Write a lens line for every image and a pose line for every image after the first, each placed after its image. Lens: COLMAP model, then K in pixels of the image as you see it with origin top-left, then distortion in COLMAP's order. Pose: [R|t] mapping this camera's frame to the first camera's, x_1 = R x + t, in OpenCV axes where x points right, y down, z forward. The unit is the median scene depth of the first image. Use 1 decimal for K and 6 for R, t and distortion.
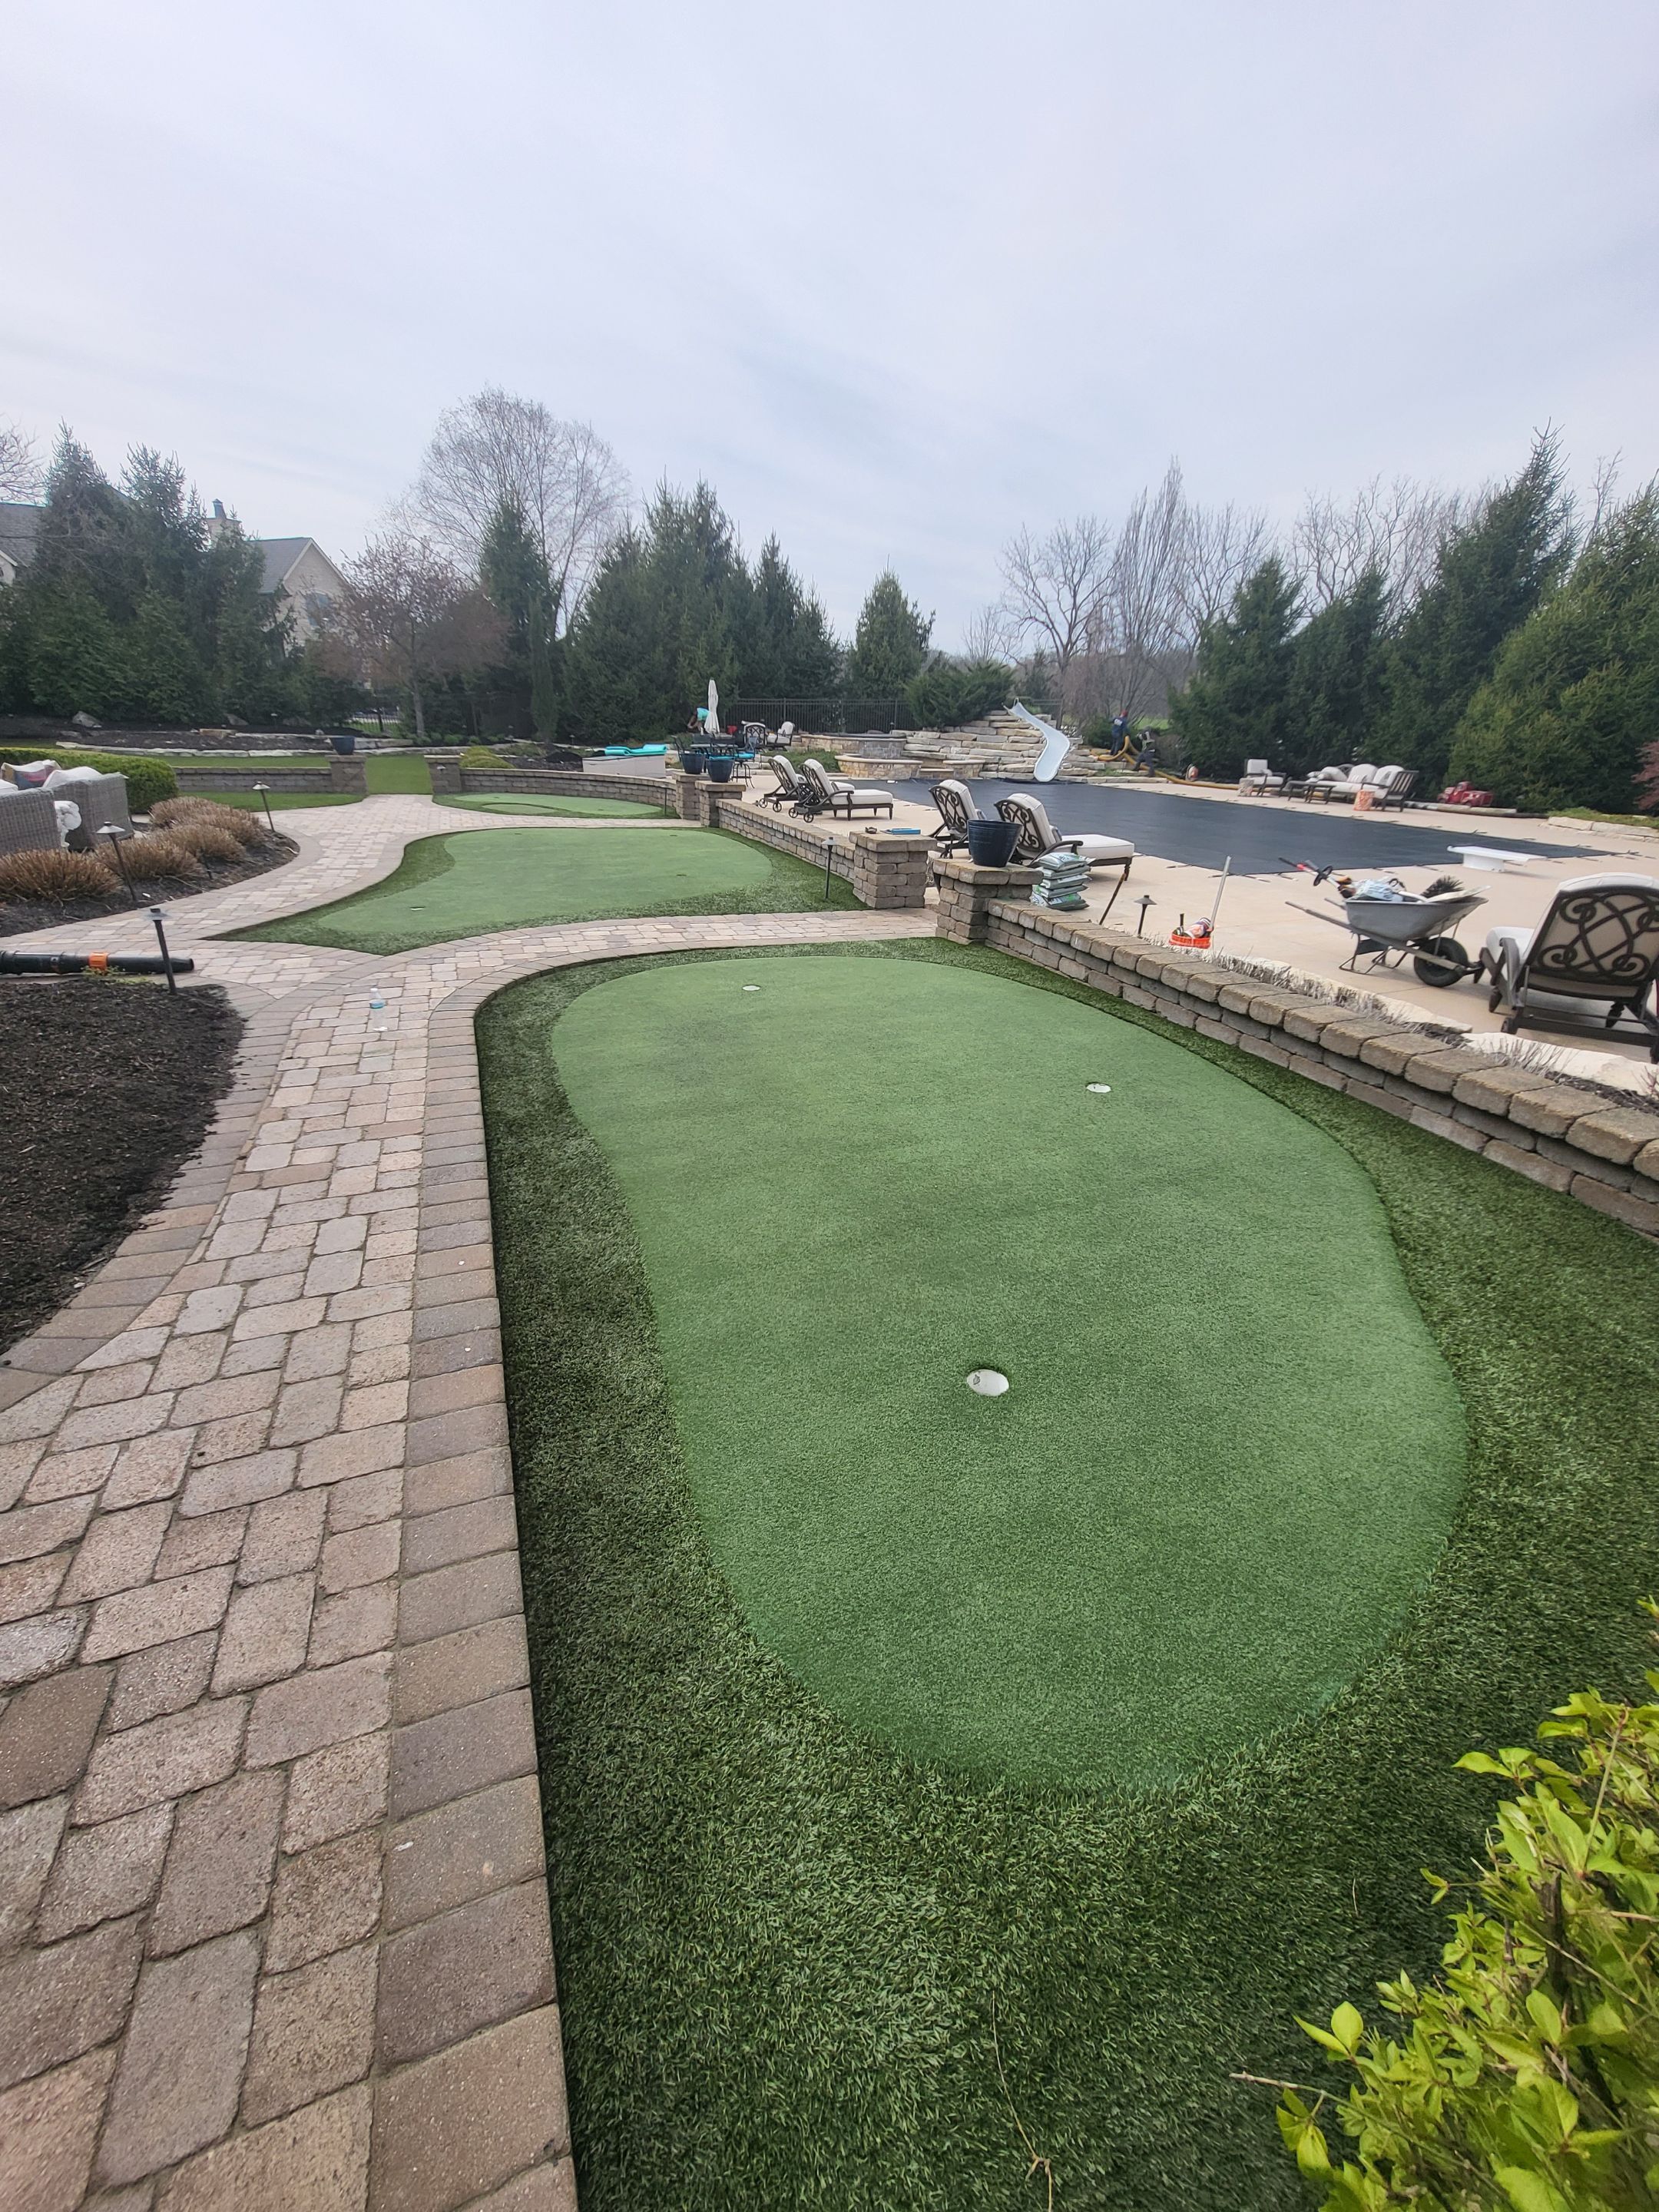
lens RADIAL K [[889.0, 0, 847.2], [0, 889.0, 1100.3], [0, 0, 1]] dist [0.002113, 0.000701]
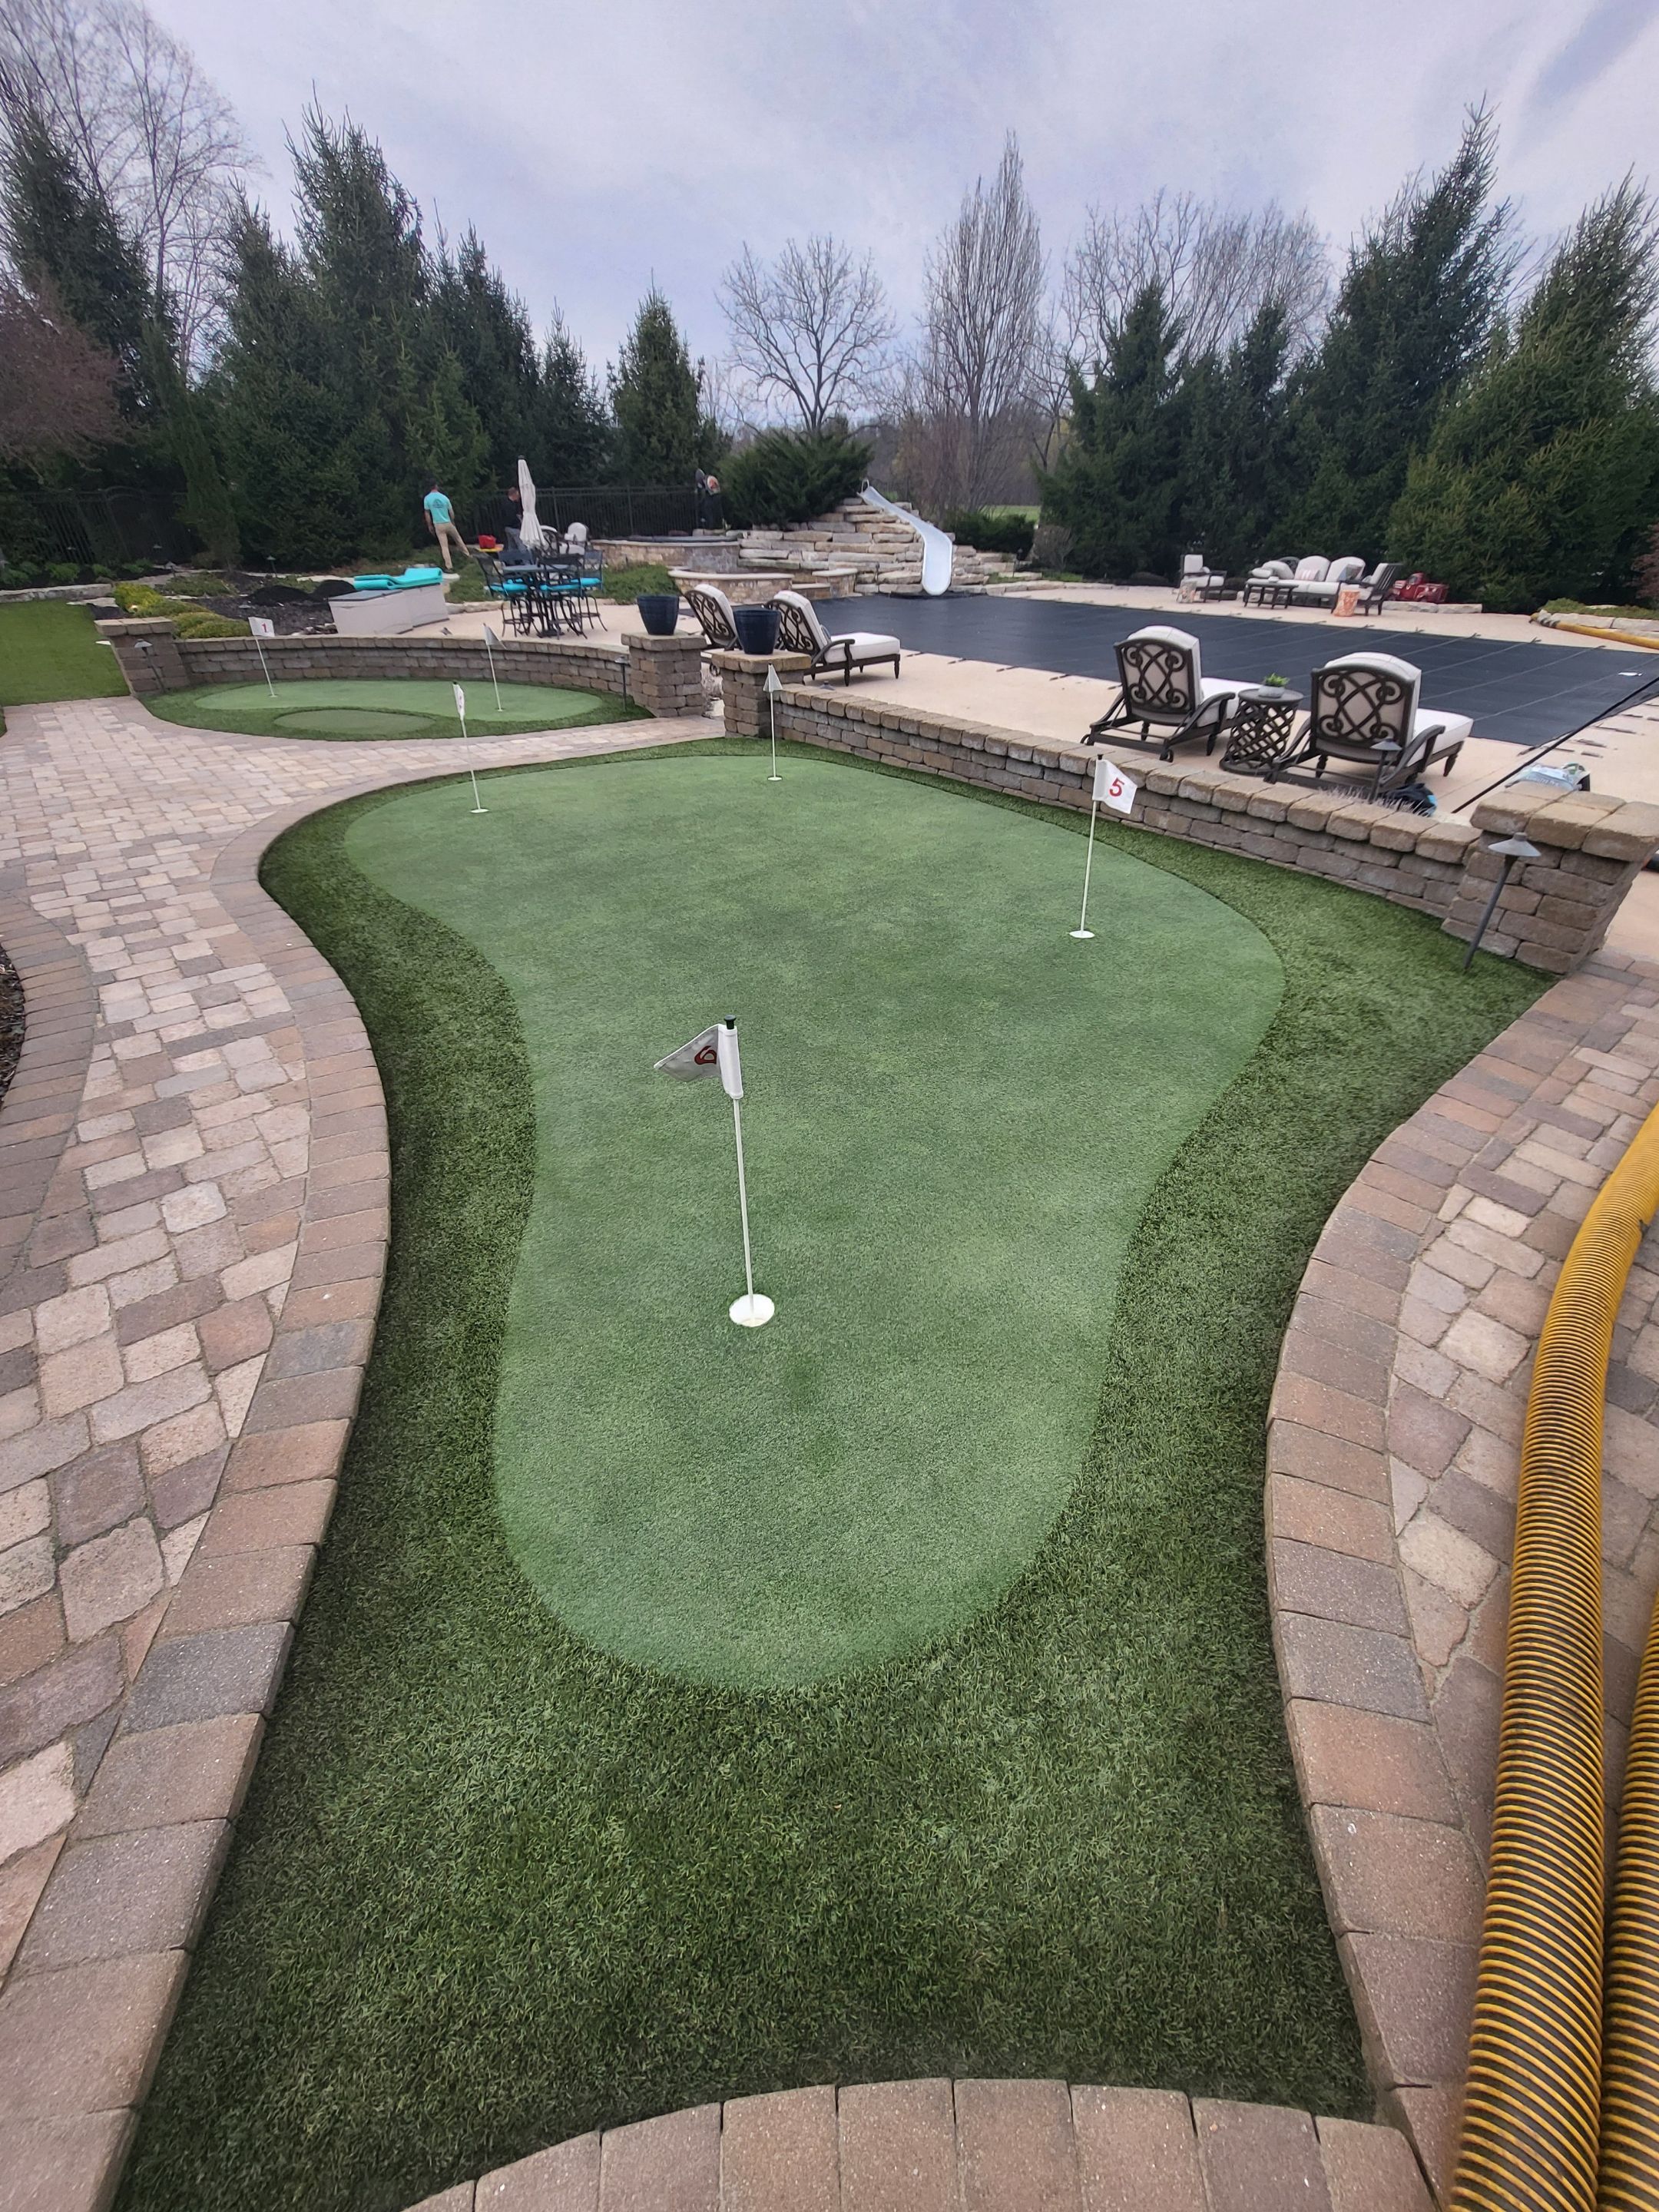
lens RADIAL K [[889.0, 0, 847.2], [0, 889.0, 1100.3], [0, 0, 1]] dist [0.002113, 0.000701]
pose [[0.952647, -0.188671, 0.238466, -0.130932], [0.142188, 0.969606, 0.199115, -0.086370], [-0.268785, -0.155779, 0.950520, 0.184725]]
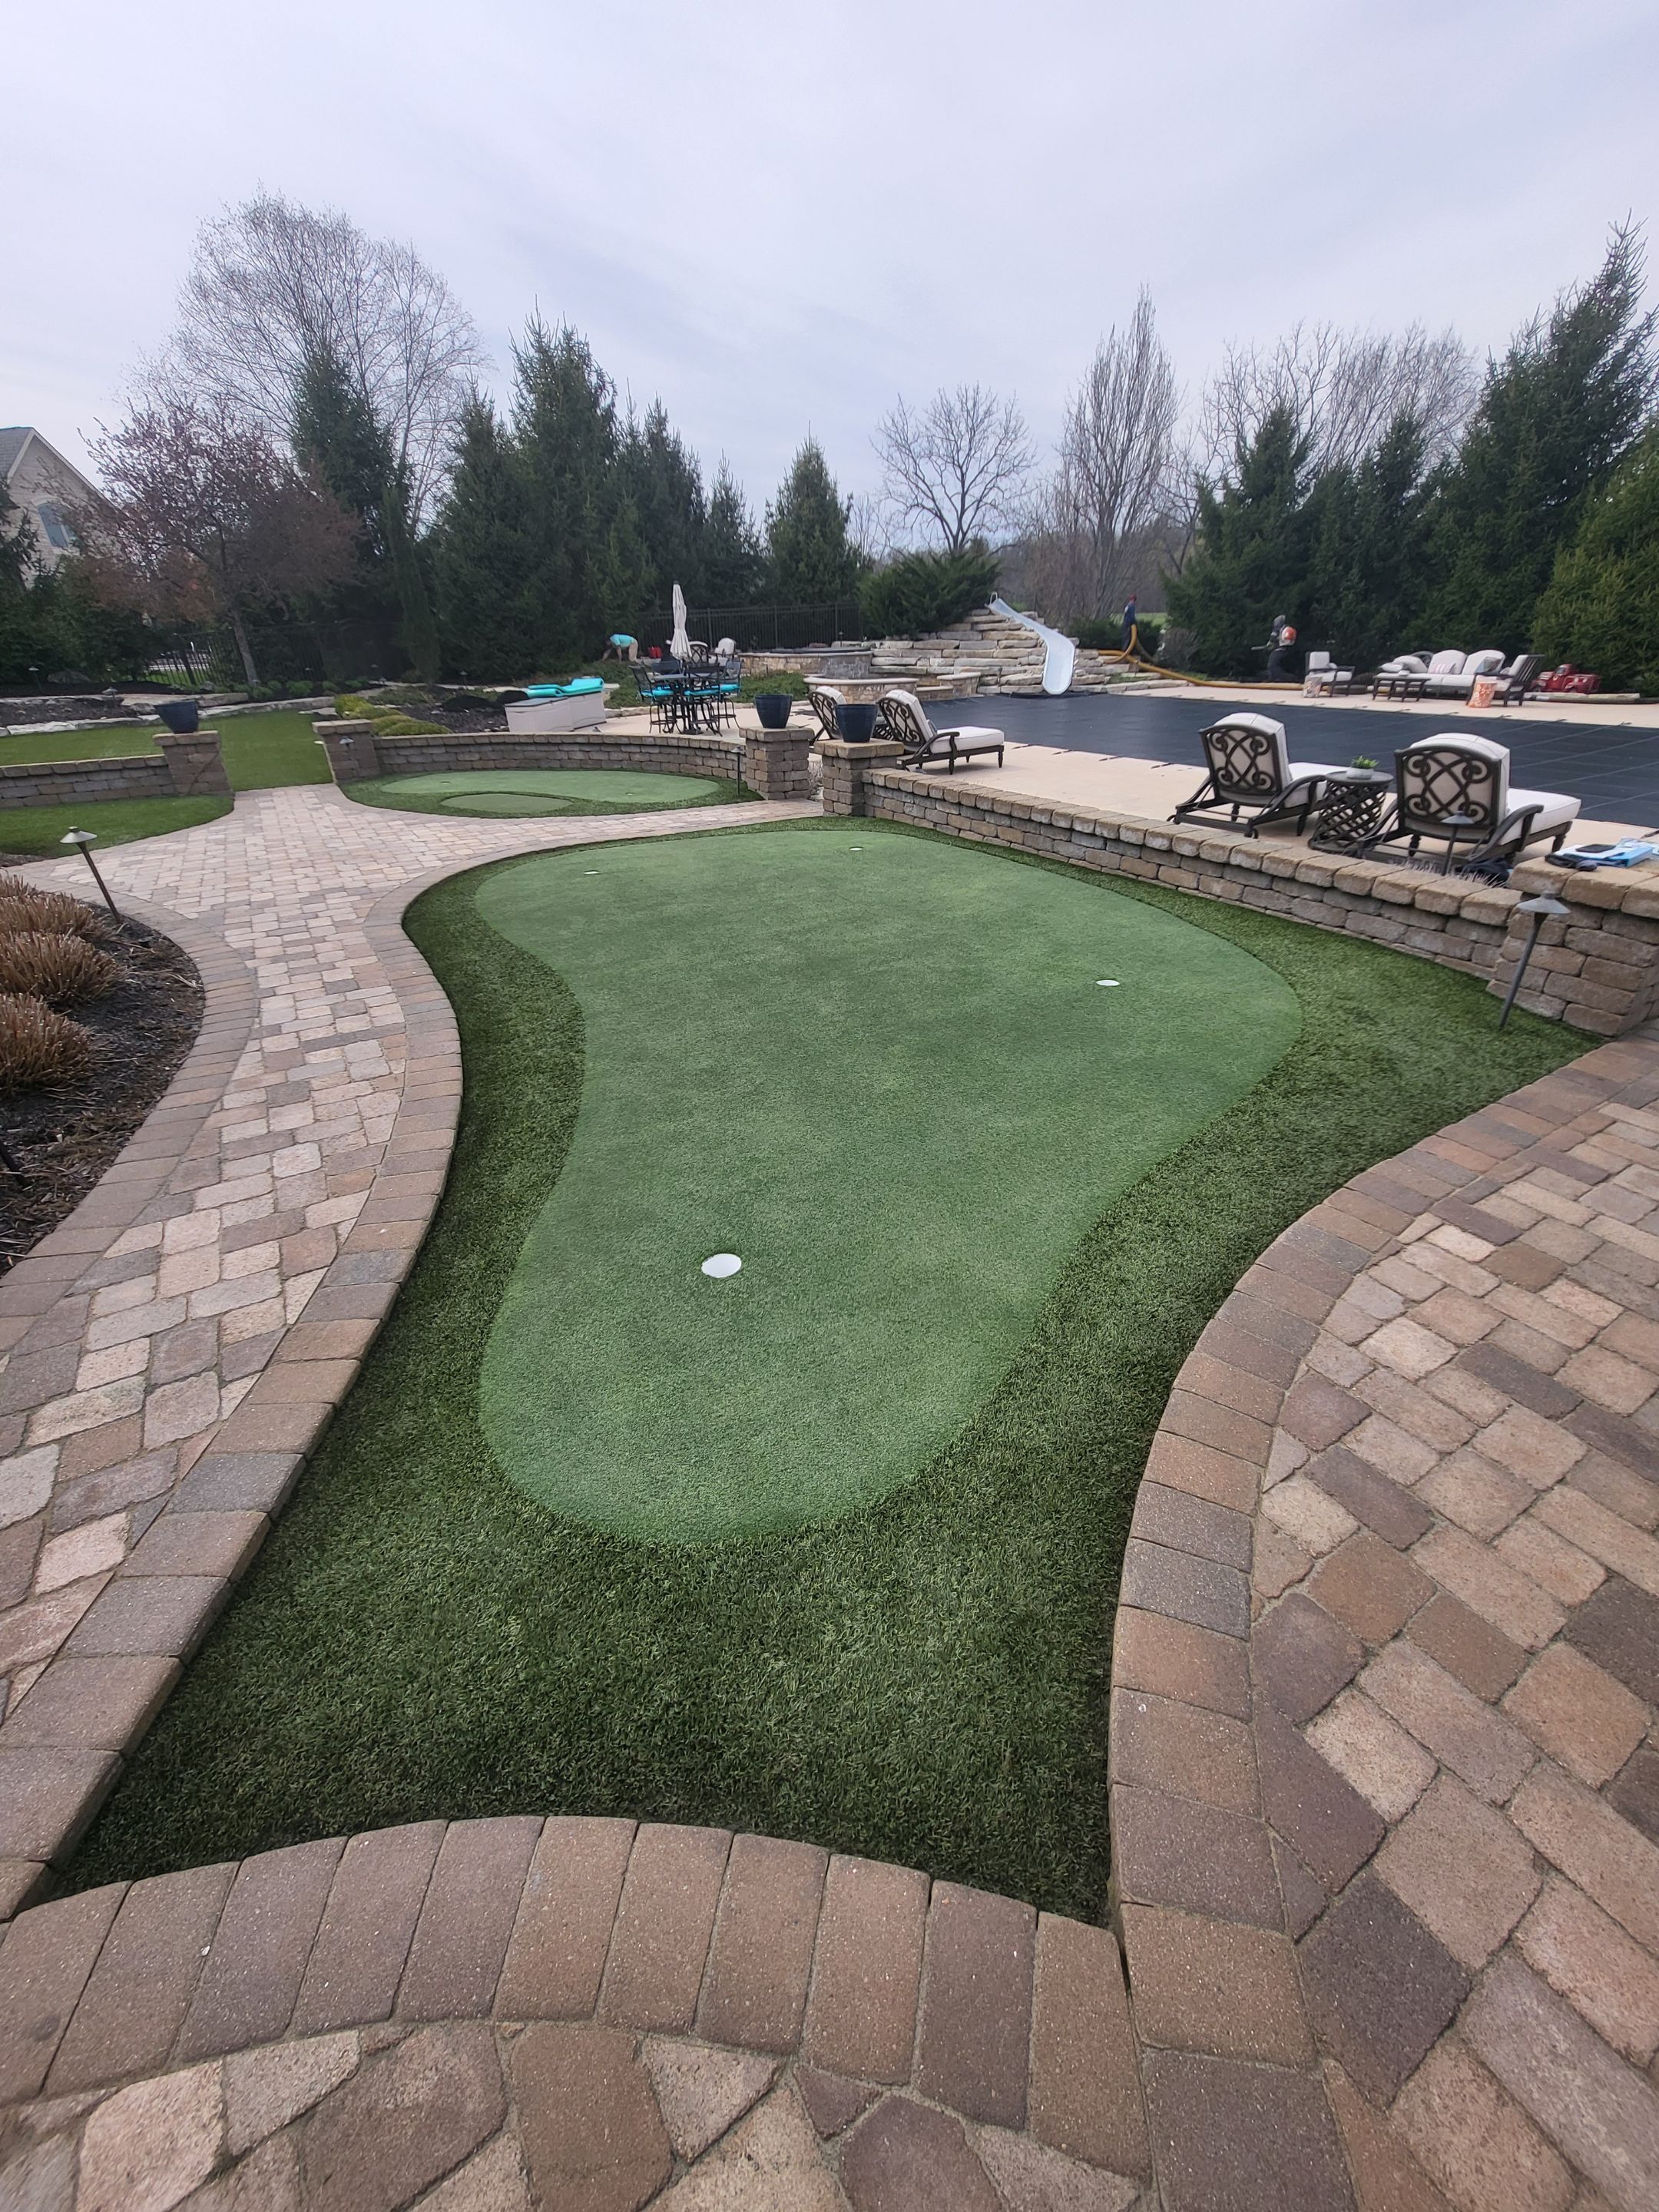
lens RADIAL K [[889.5, 0, 841.1], [0, 889.5, 1096.5], [0, 0, 1]] dist [0.002079, 0.001020]
pose [[0.985688, -0.119133, 0.119276, -0.120900], [0.109303, 0.990295, 0.085836, -0.077488], [-0.128345, -0.071570, 0.989144, 0.170440]]
